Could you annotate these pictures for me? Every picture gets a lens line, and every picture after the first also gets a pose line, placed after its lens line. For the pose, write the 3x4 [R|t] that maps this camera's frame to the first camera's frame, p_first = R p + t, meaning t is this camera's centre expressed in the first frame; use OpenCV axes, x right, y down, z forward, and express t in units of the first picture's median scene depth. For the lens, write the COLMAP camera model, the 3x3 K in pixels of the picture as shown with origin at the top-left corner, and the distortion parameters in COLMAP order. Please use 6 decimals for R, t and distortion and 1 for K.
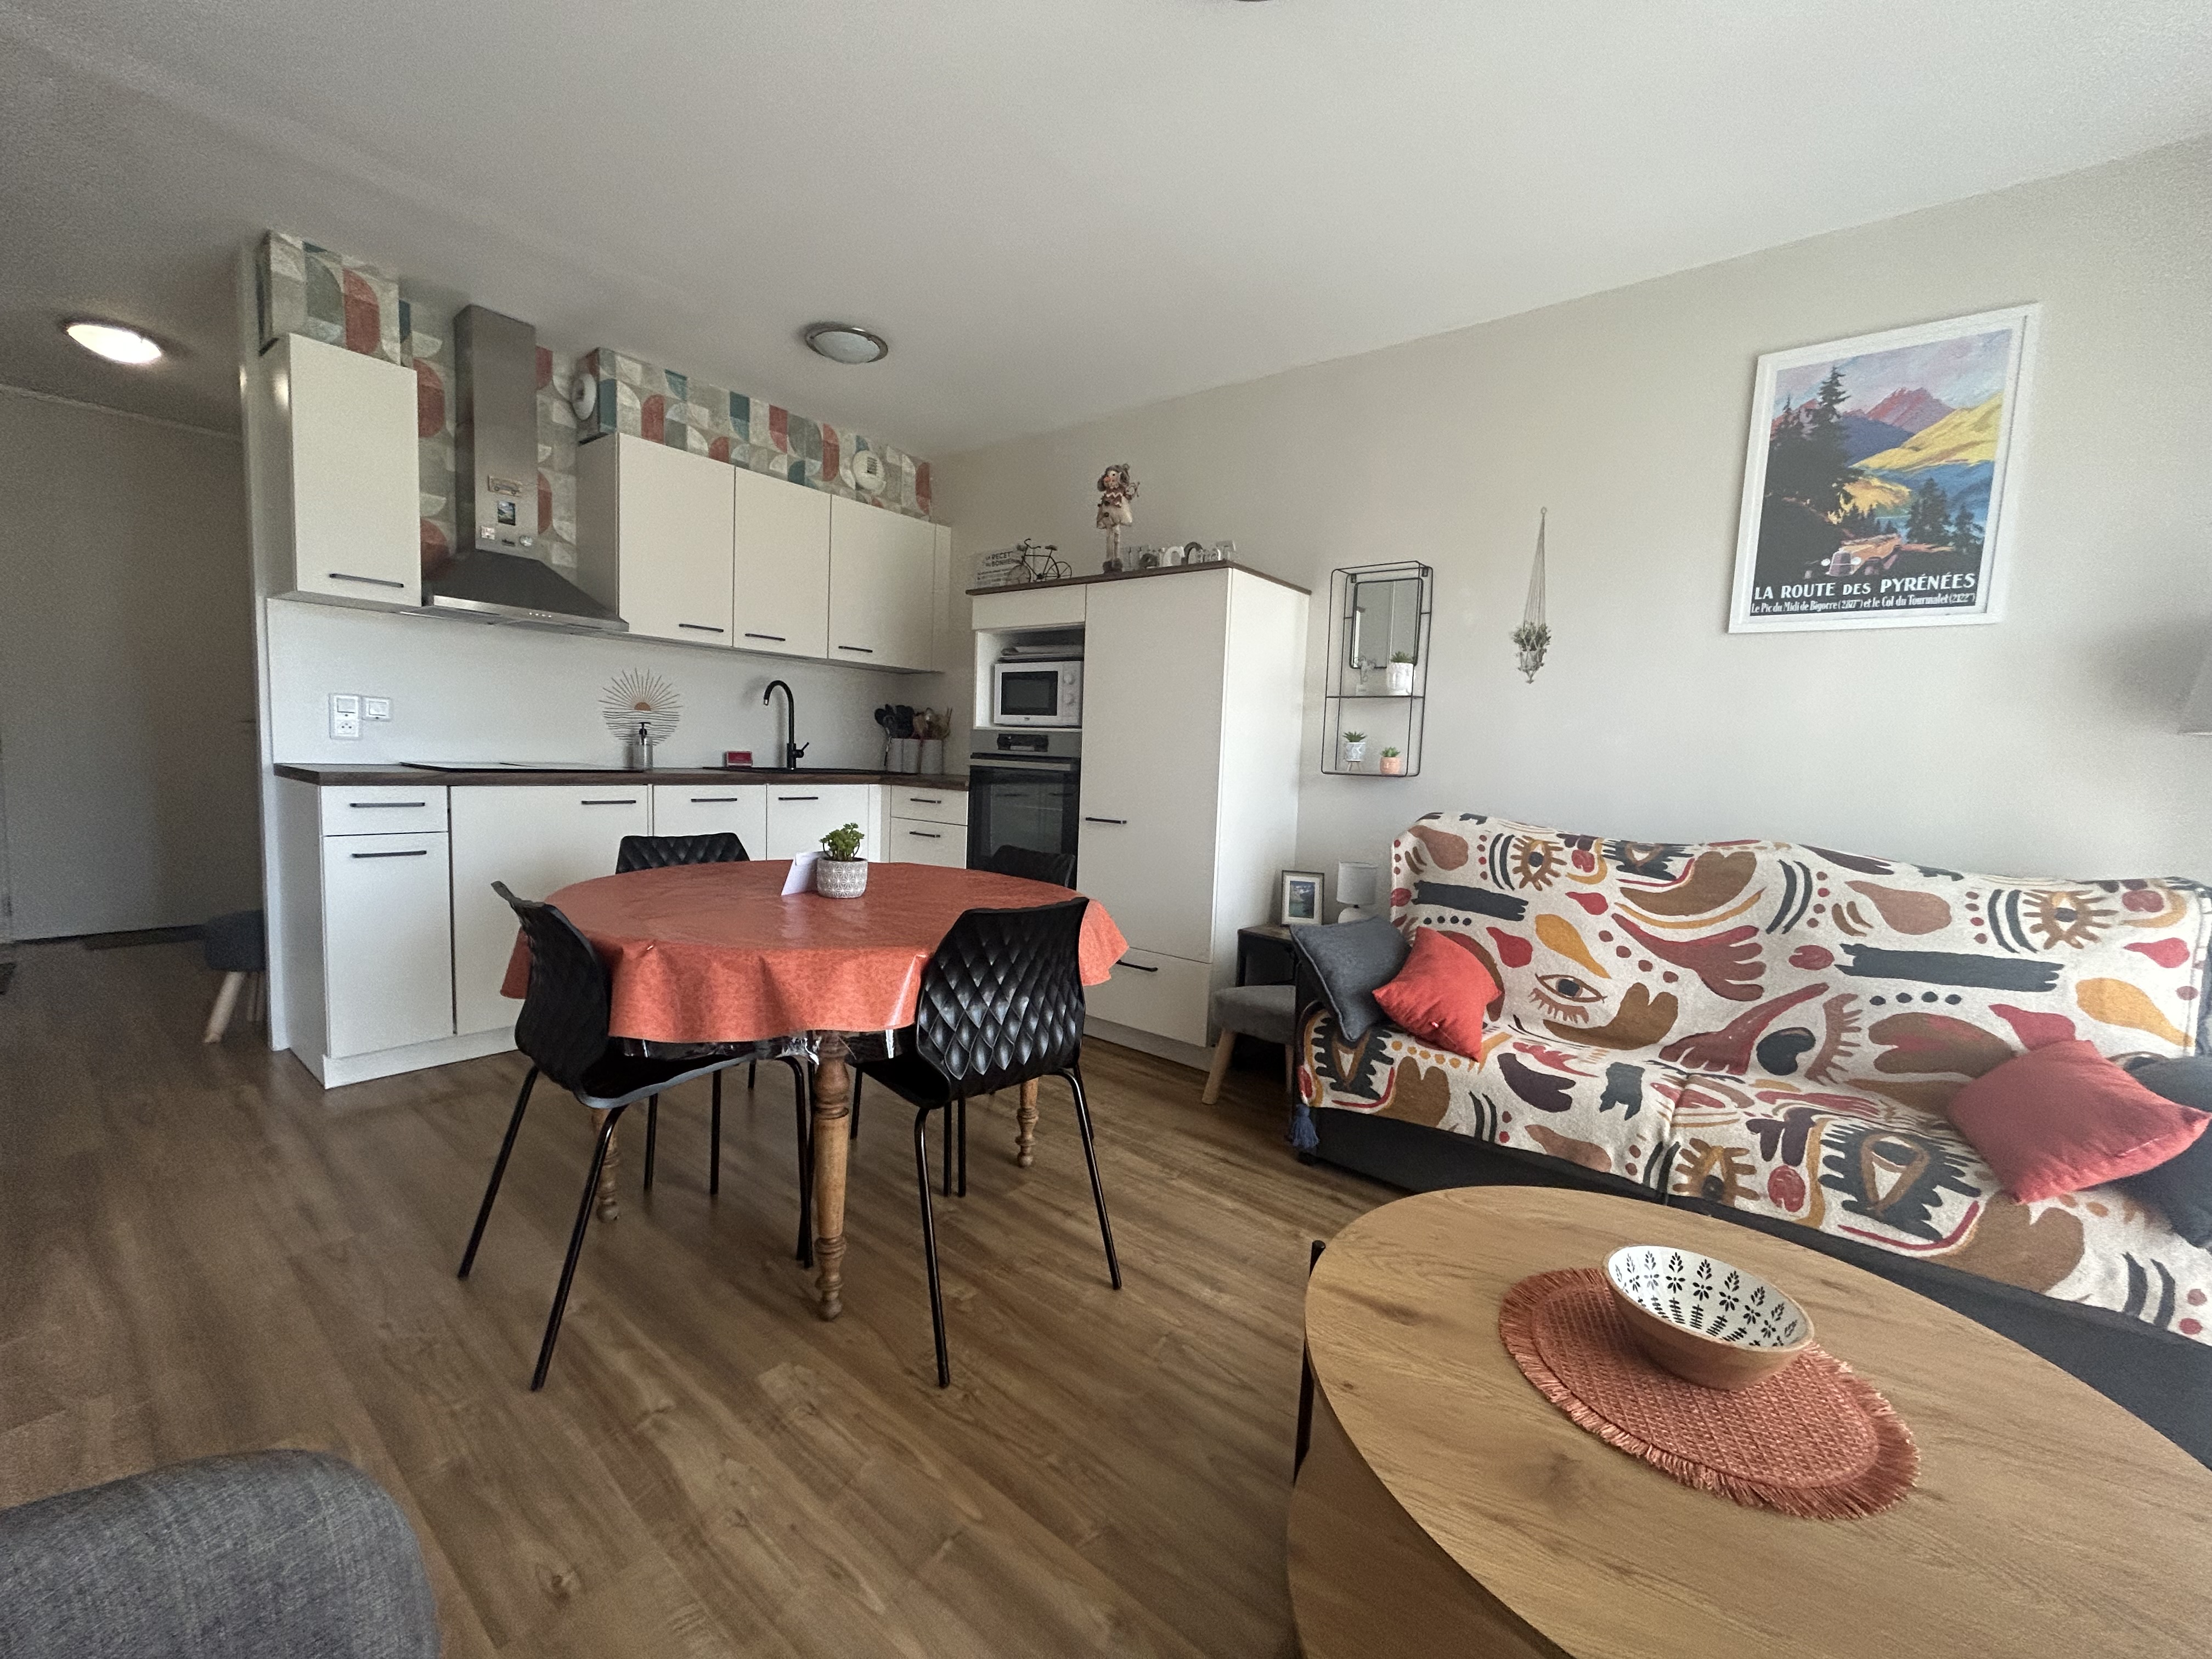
lens RADIAL K [[888.9, 0, 1103.3], [0, 888.9, 832.2], [0, 0, 1]] dist [-0.012957, 0.009394]
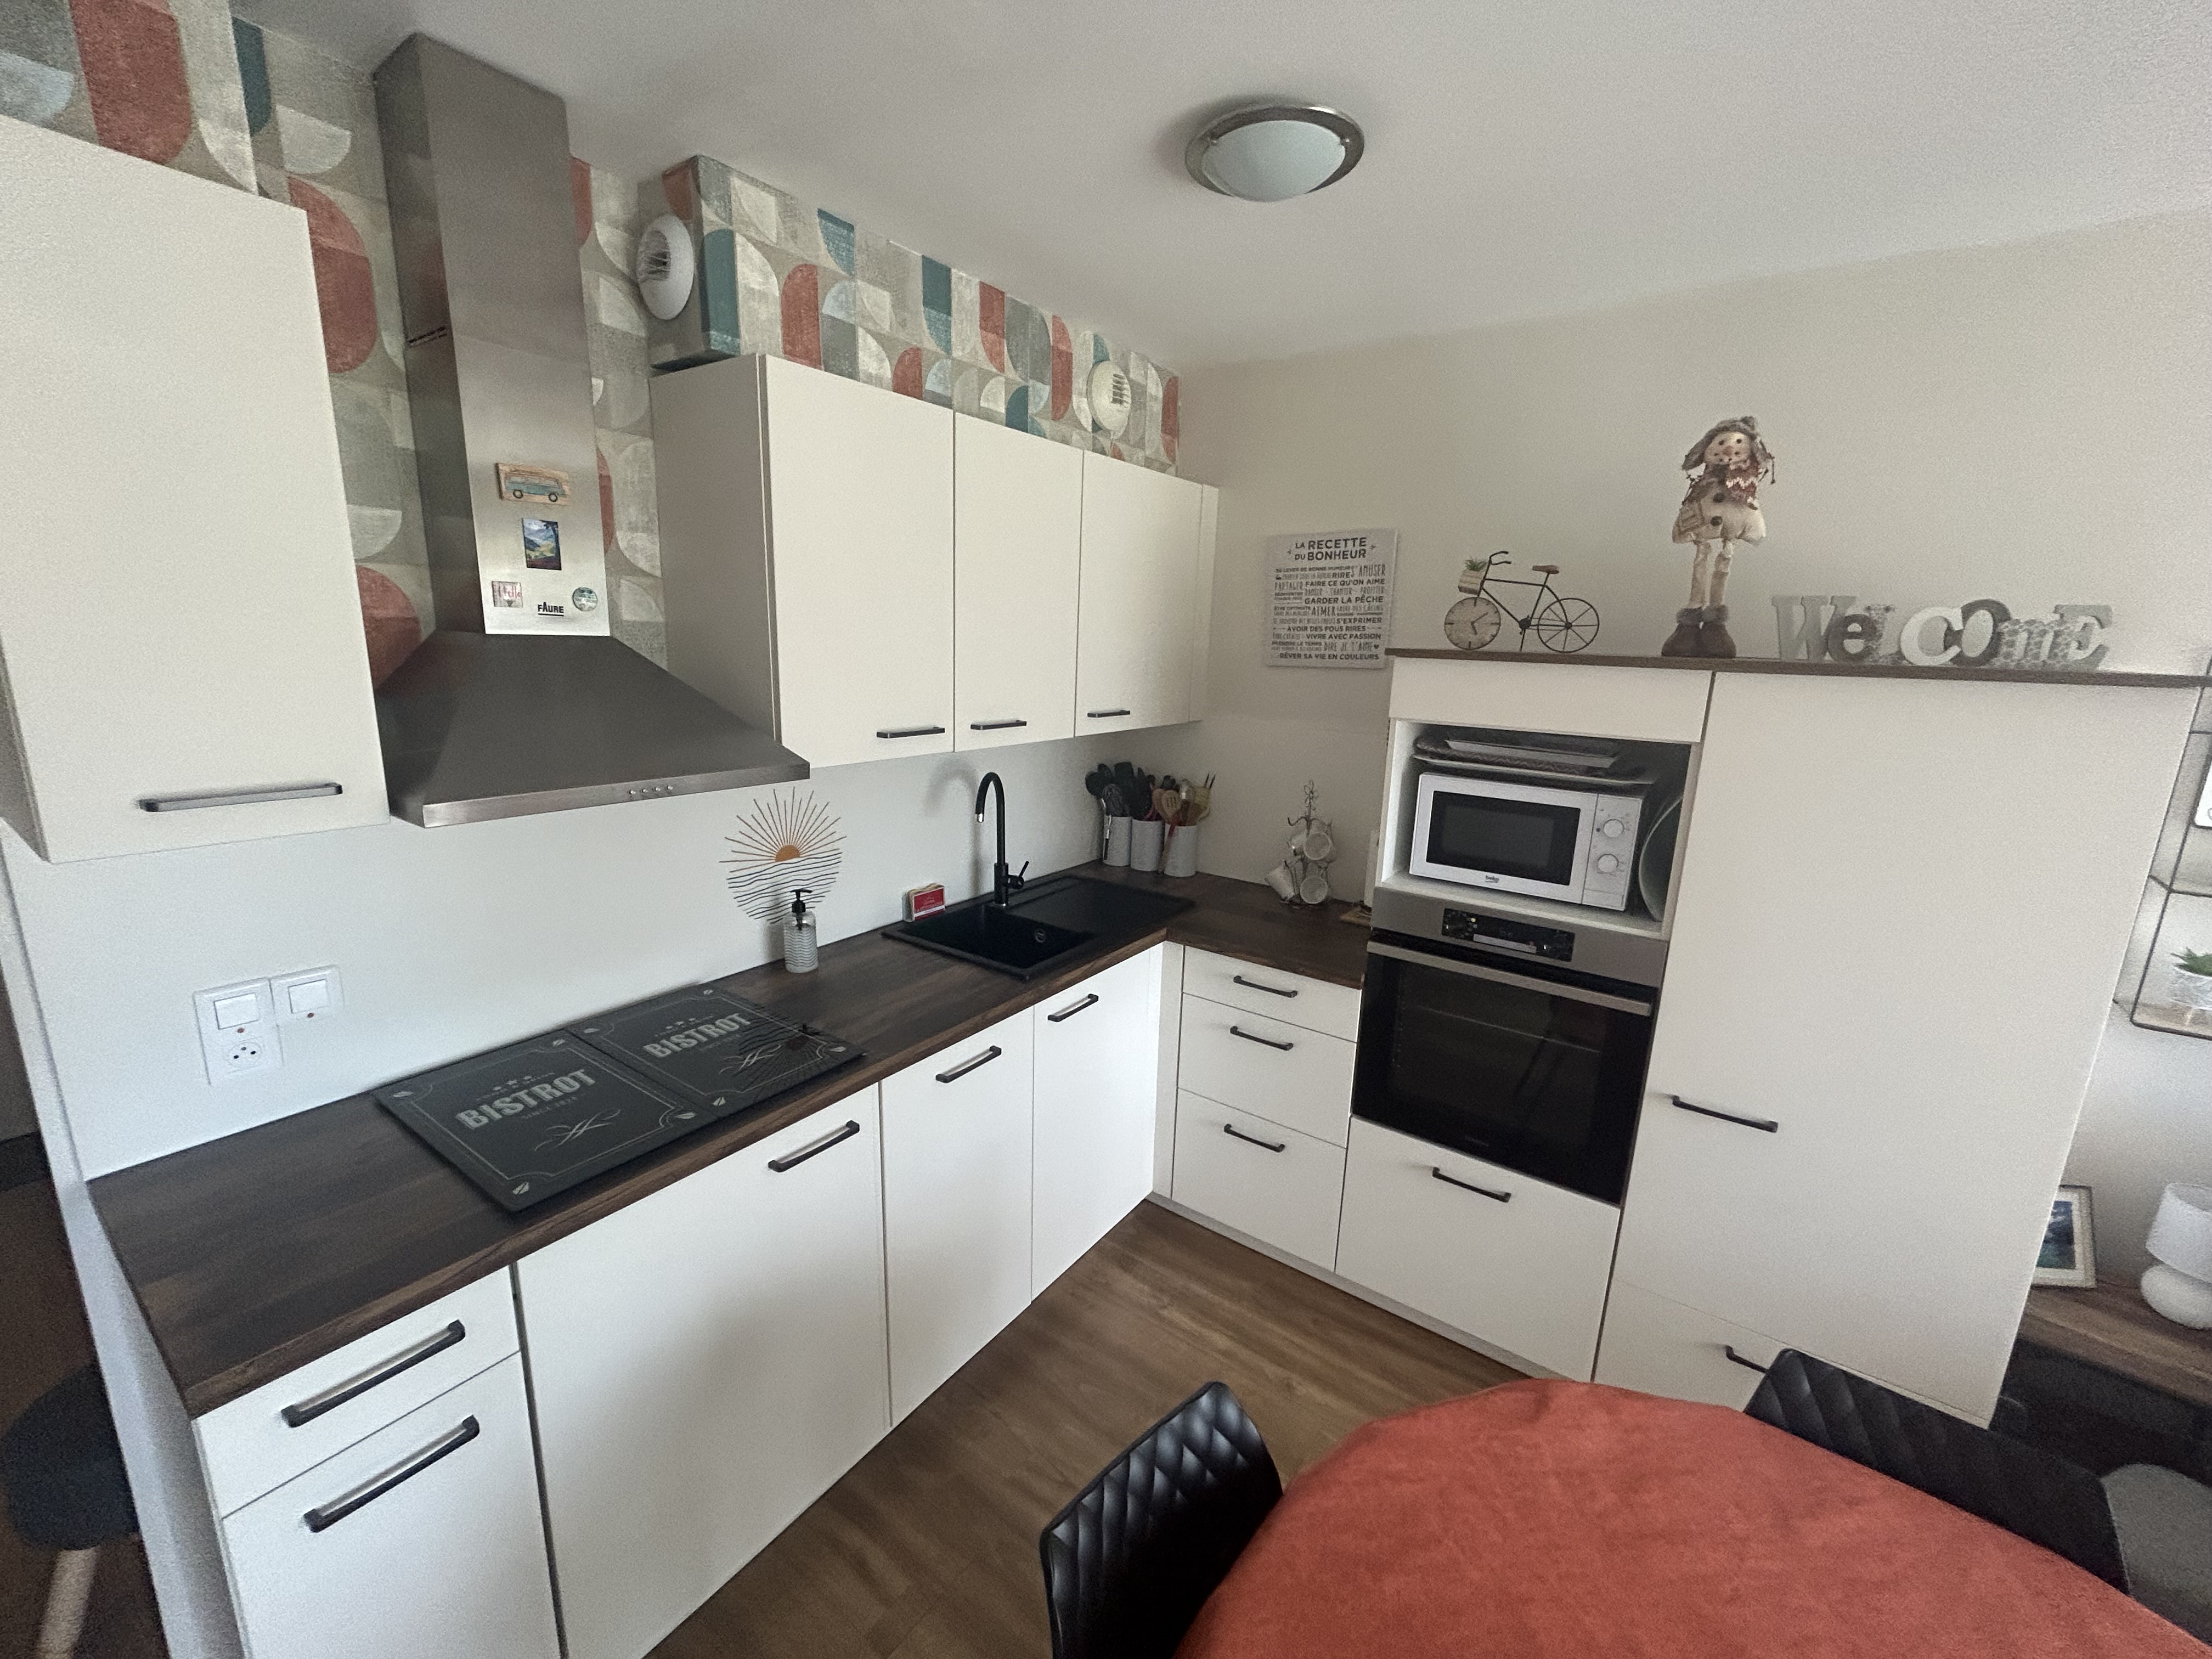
lens RADIAL K [[891.8, 0, 1103.0], [0, 891.8, 832.1], [0, 0, 1]] dist [0.002090, -0.000065]
pose [[0.998910, -0.022174, 0.041063, -0.537472], [0.016686, 0.991445, 0.129457, -0.355065], [-0.043583, -0.128631, 0.990734, 0.673584]]
